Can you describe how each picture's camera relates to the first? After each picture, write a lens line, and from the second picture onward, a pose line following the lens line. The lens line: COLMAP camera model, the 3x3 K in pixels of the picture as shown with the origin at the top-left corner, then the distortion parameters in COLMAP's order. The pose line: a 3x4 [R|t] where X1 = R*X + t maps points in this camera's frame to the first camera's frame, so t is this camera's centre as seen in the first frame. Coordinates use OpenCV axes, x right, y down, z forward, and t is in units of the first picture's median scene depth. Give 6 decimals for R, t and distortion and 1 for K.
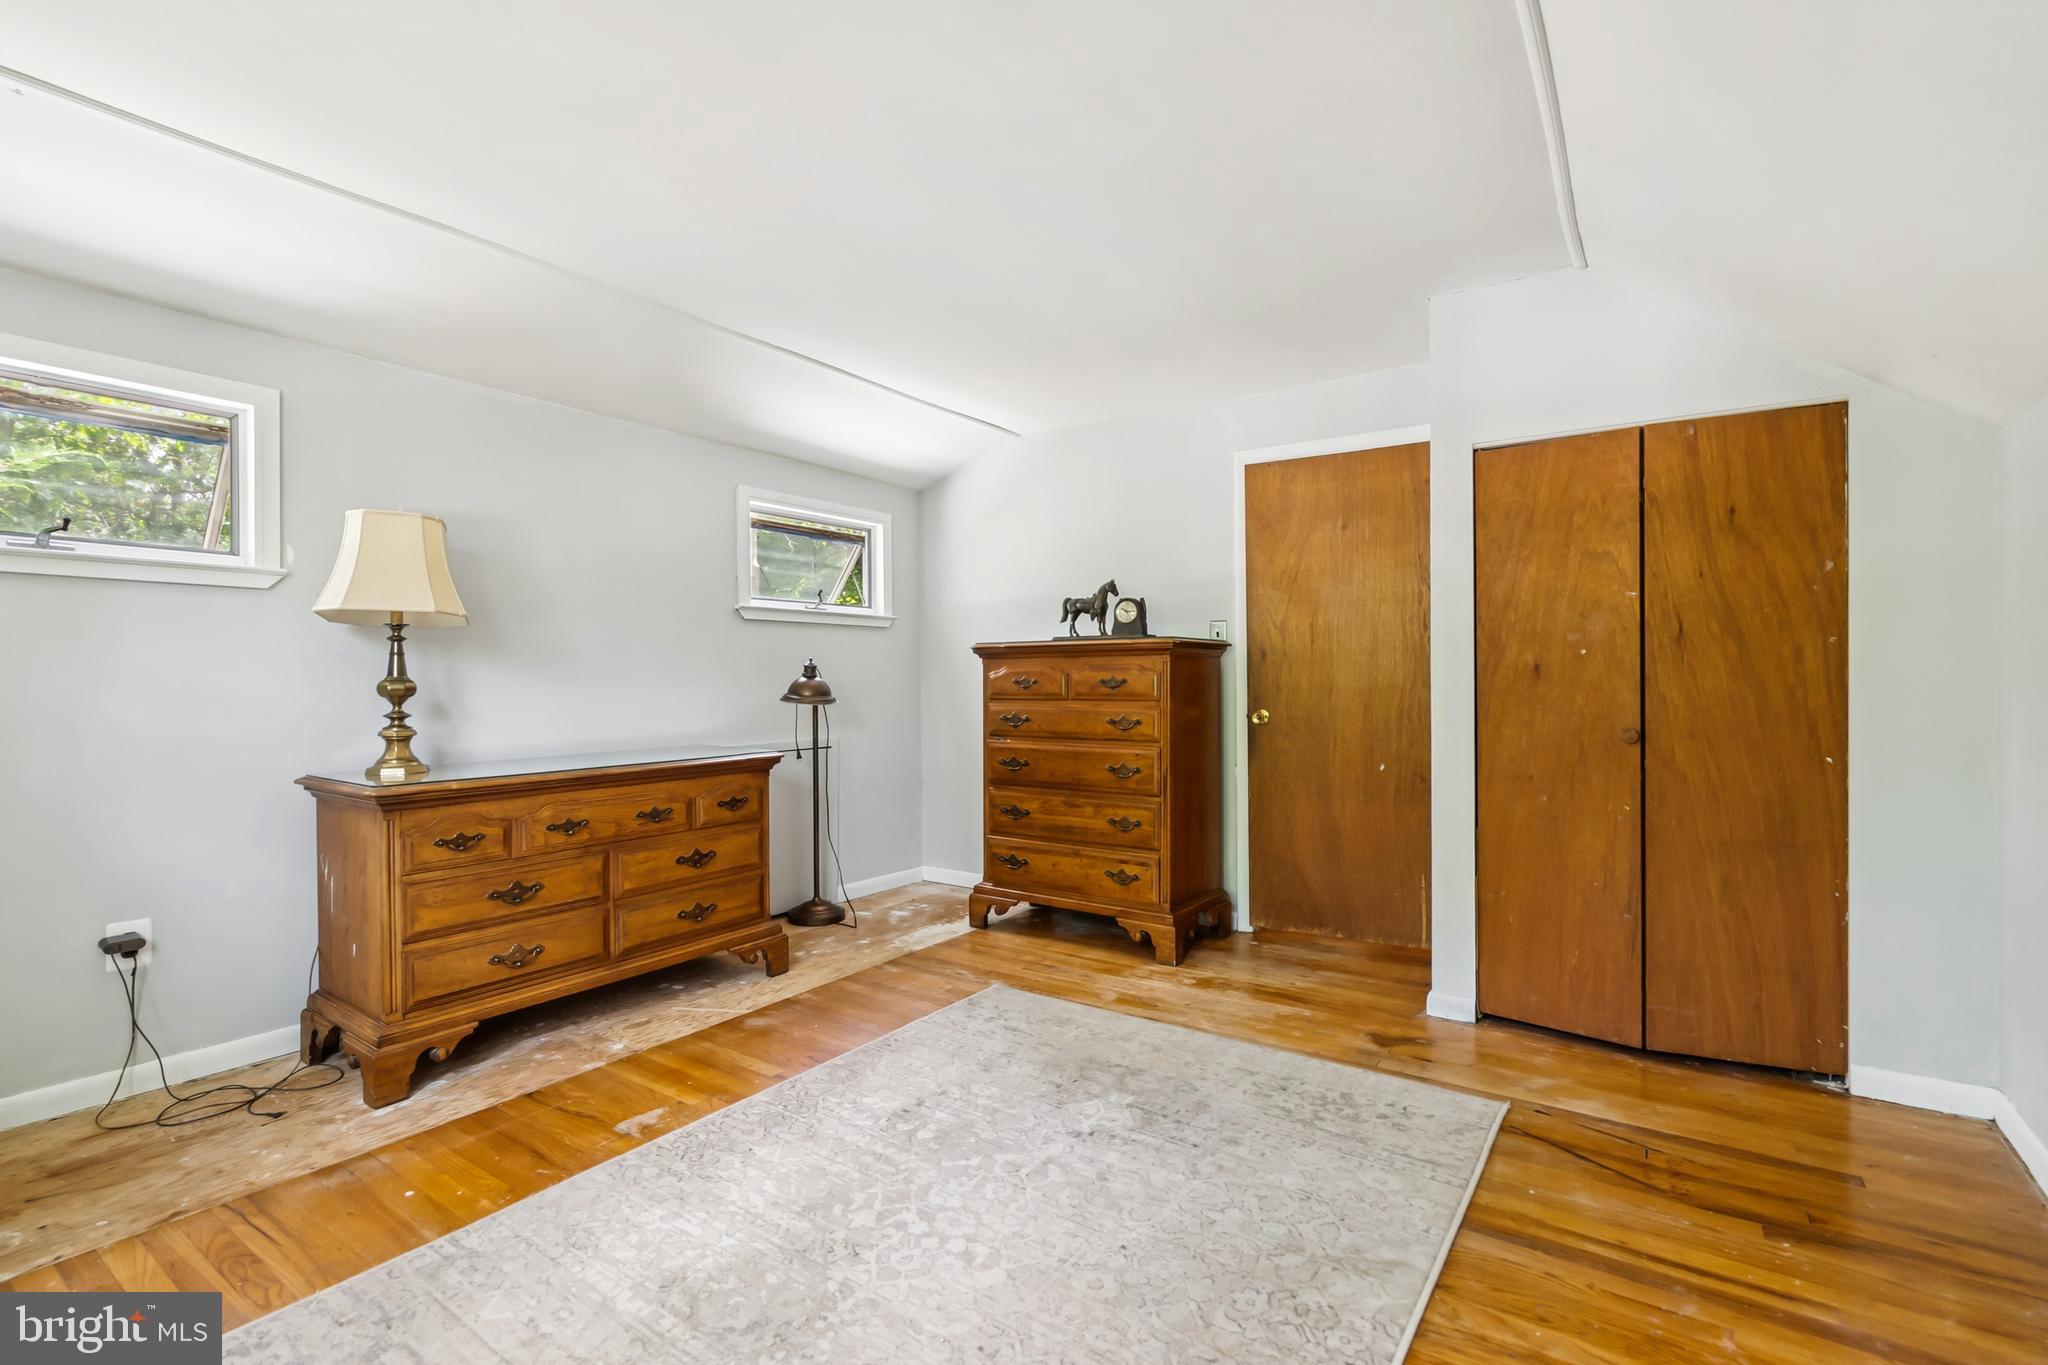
lens RADIAL K [[942.8, 0, 1024.0], [0, 942.8, 682.5], [0, 0, 1]] dist [-0.000334, -0.000179]
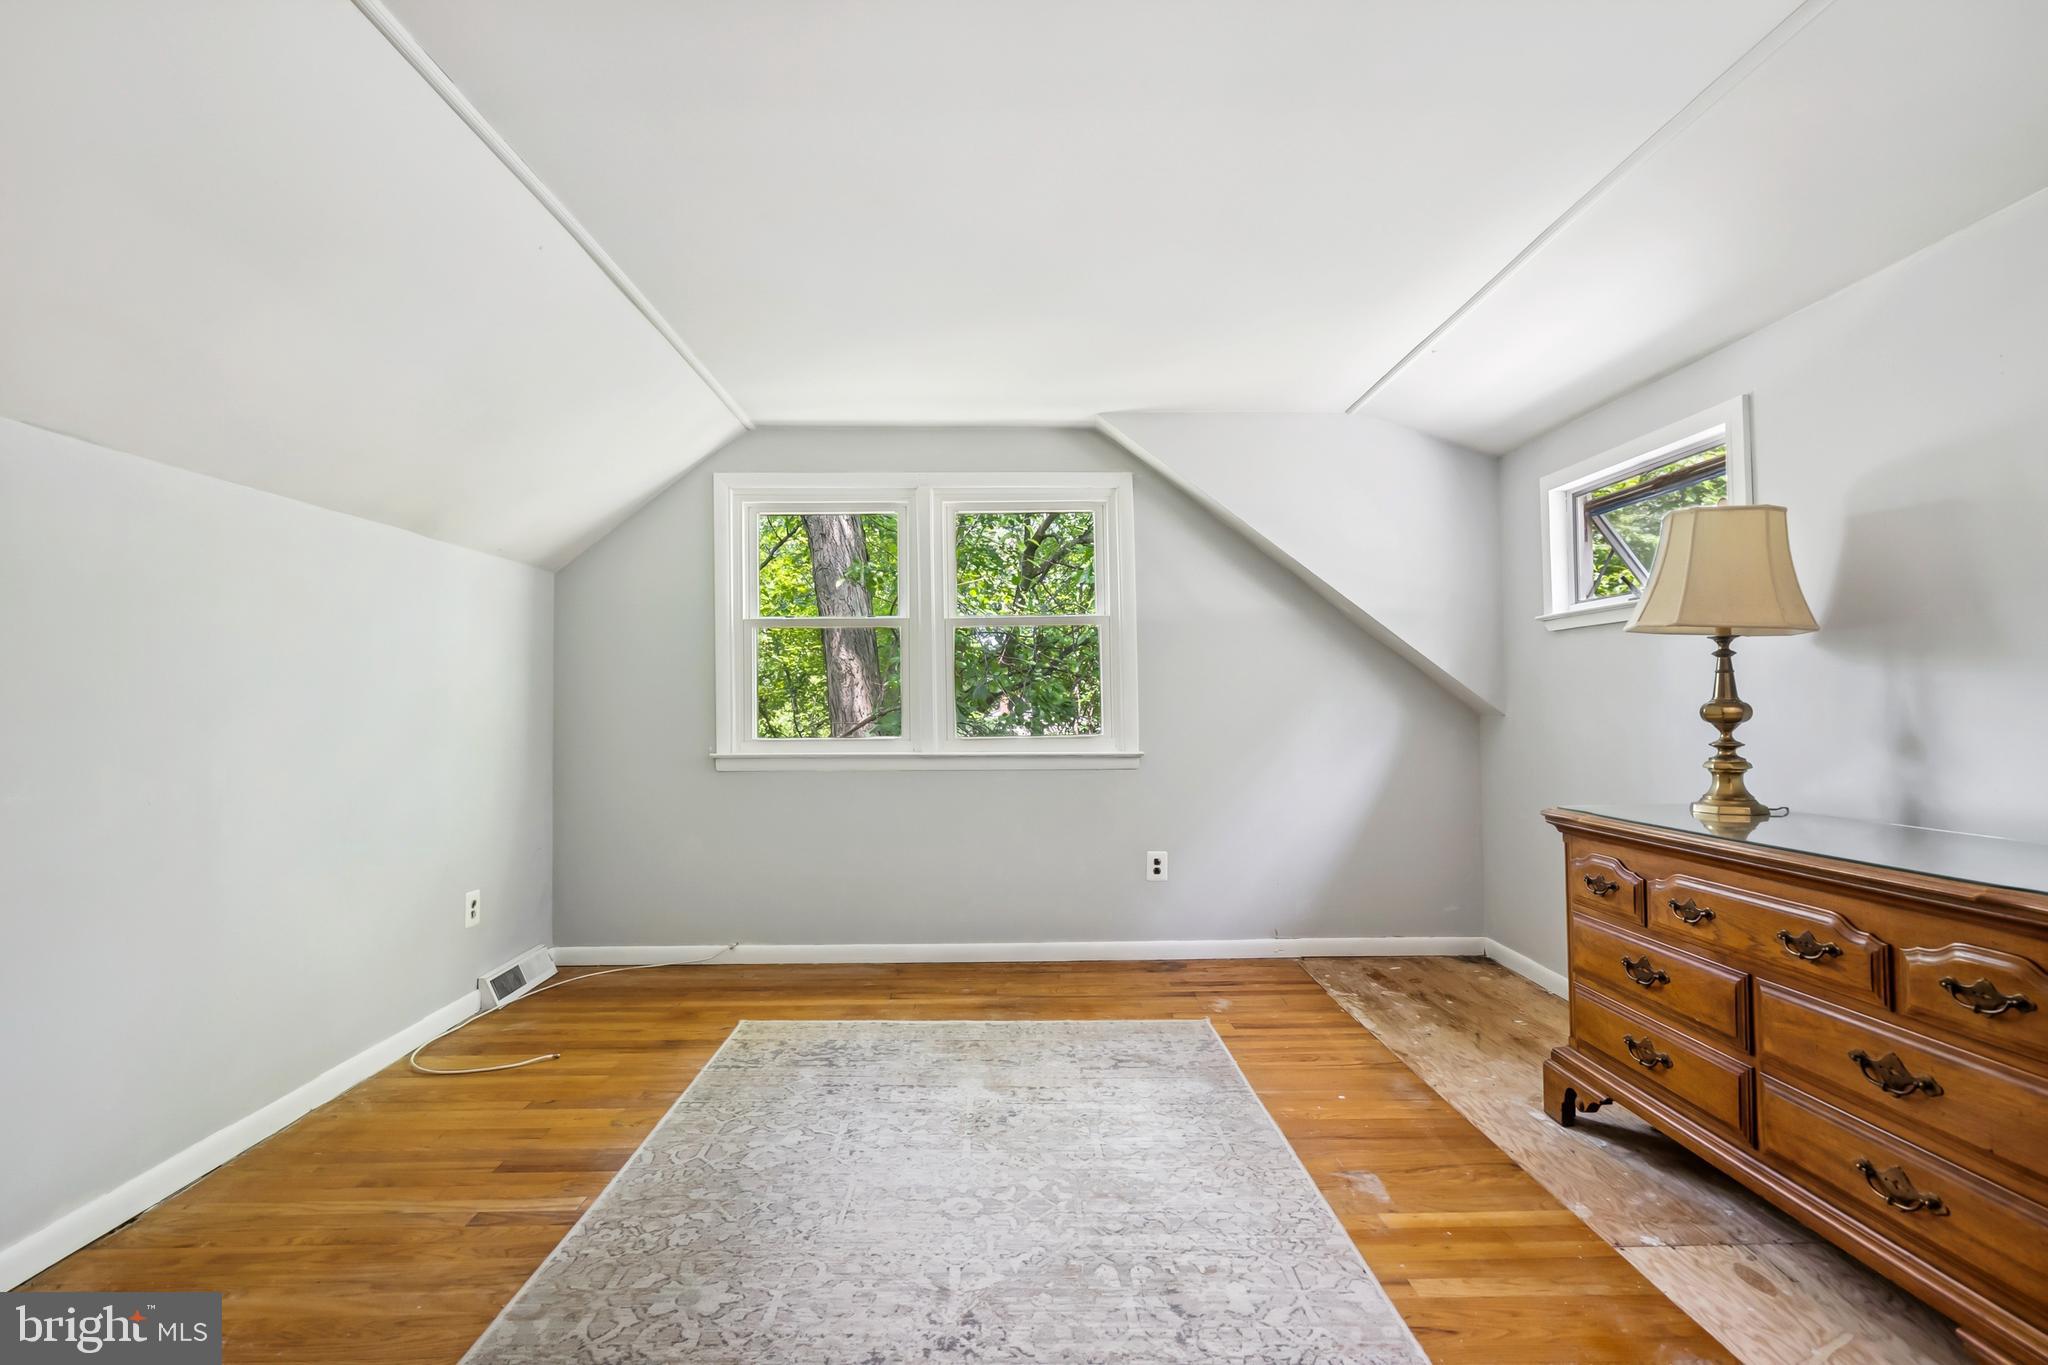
lens RADIAL K [[935.7, 0, 1010.6], [0, 935.7, 702.7], [0, 0, 1]] dist [0.000510, -0.000325]
pose [[-0.820675, 0.009647, -0.571314, 0.345174], [0.012671, 0.999919, -0.001319, -0.009378], [0.571255, -0.008322, -0.820731, 1.335606]]
